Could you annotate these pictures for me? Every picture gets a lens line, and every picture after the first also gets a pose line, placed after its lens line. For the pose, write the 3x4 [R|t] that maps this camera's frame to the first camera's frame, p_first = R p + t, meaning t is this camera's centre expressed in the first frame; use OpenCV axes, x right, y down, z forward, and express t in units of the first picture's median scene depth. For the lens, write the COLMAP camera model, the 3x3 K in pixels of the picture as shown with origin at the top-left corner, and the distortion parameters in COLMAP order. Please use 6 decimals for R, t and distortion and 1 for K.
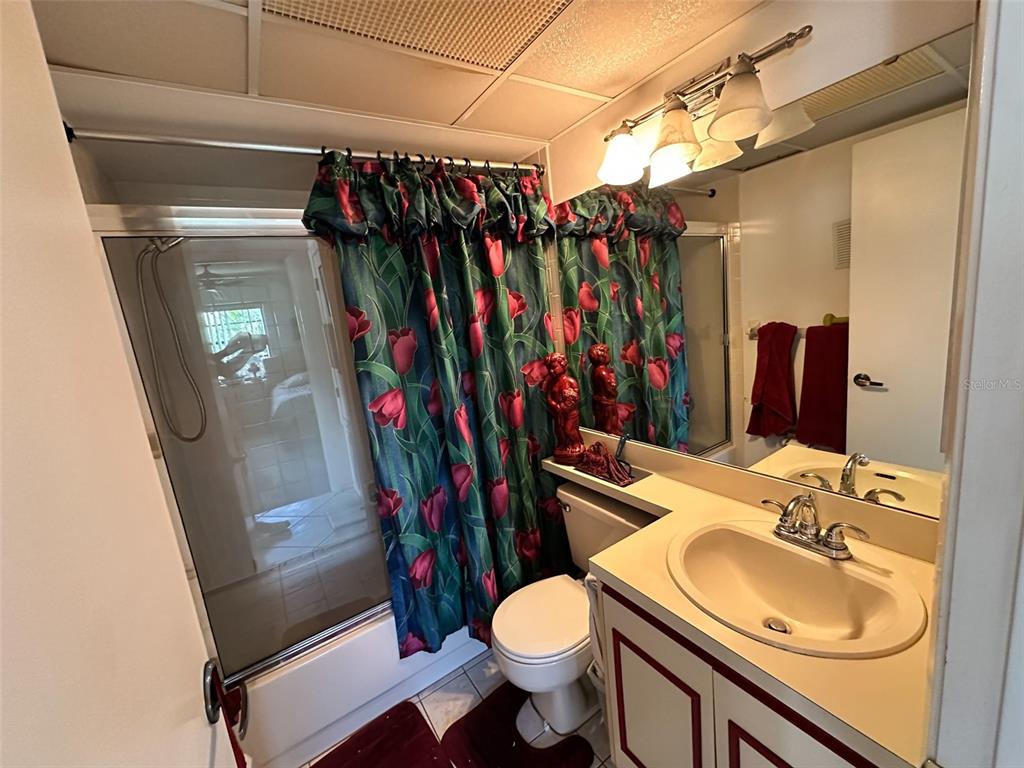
lens RADIAL K [[415.3, 0, 516.9], [0, 415.3, 384.2], [0, 0, 1]] dist [-0.000564, 0.000013]
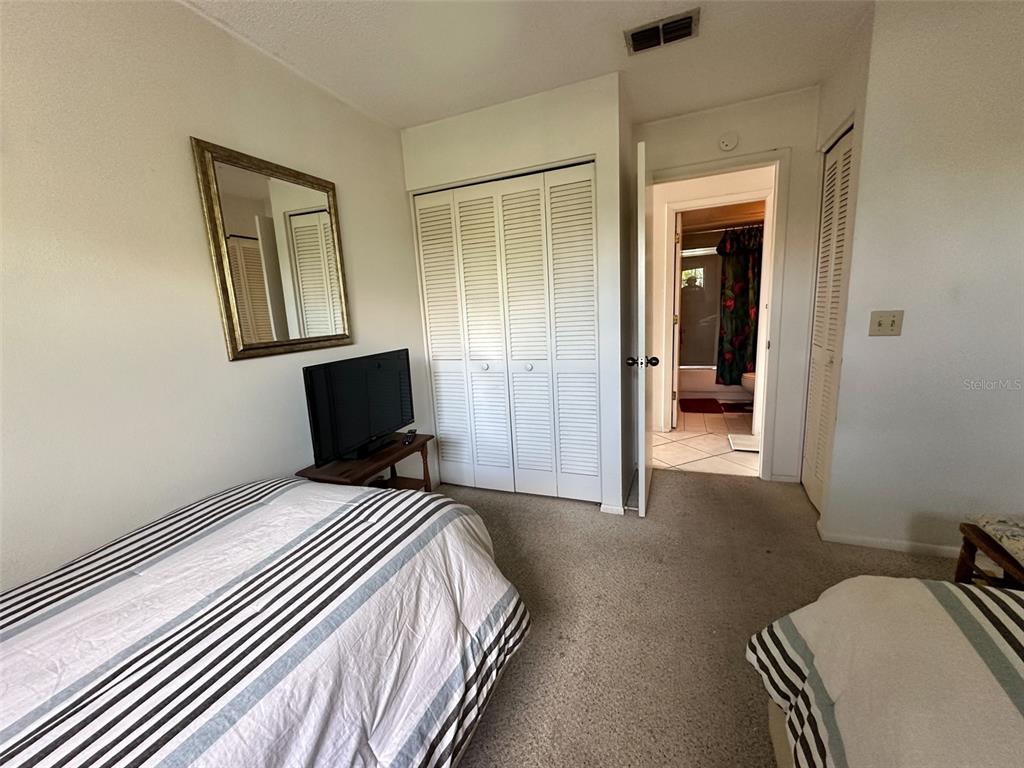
lens RADIAL K [[415.3, 0, 513.5], [0, 415.3, 381.0], [0, 0, 1]] dist [-0.000564, 0.000013]
pose [[0.556107, 0.230605, -0.798477, 1.592799], [-0.149523, 0.972820, 0.176819, 0.338126], [0.817550, 0.021060, 0.575473, -2.412713]]
